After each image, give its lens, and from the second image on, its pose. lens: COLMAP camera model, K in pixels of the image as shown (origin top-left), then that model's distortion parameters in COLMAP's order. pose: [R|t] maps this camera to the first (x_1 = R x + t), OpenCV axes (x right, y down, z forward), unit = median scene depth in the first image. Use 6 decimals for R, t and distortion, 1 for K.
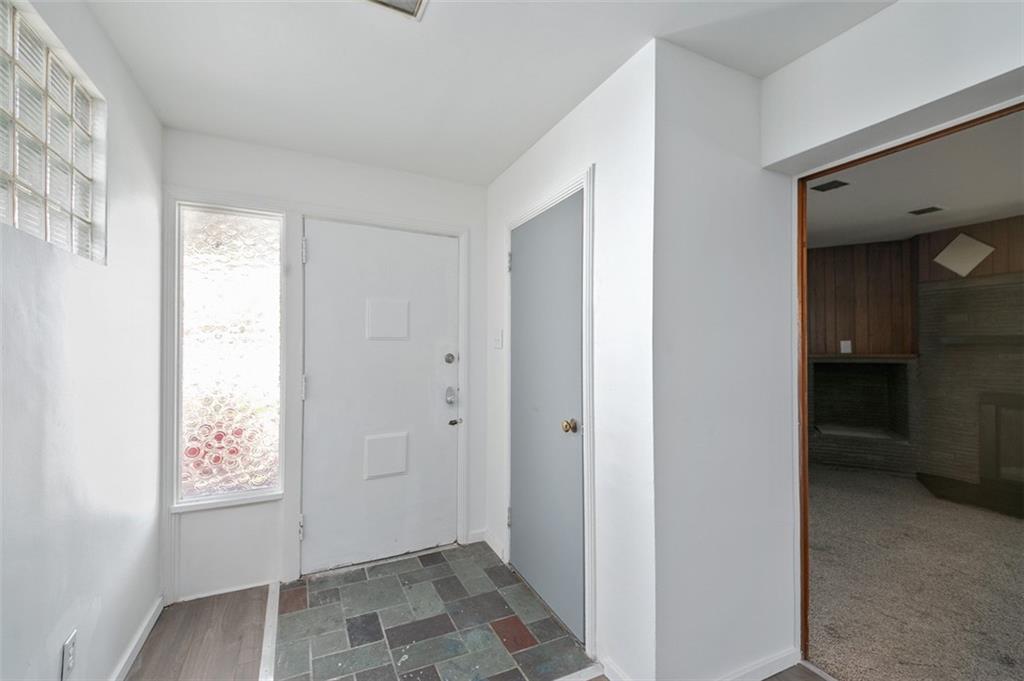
lens RADIAL K [[433.6, 0, 509.7], [0, 433.6, 344.3], [0, 0, 1]] dist [0.001226, 0.000119]
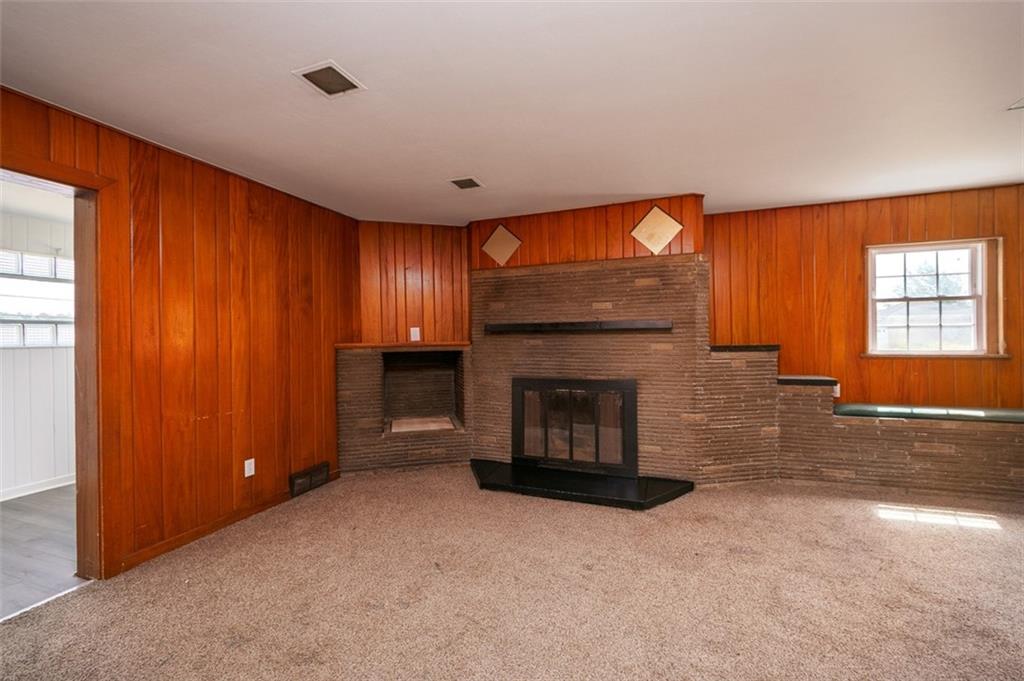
lens RADIAL K [[420.3, 0, 512.0], [0, 420.3, 340.5], [0, 0, 1]] dist [-0.001738, 0.000382]
pose [[0.711040, -0.010290, 0.703076, 0.322162], [0.001082, 0.999908, 0.013540, 0.008583], [-0.703151, -0.008867, 0.710986, 0.242351]]
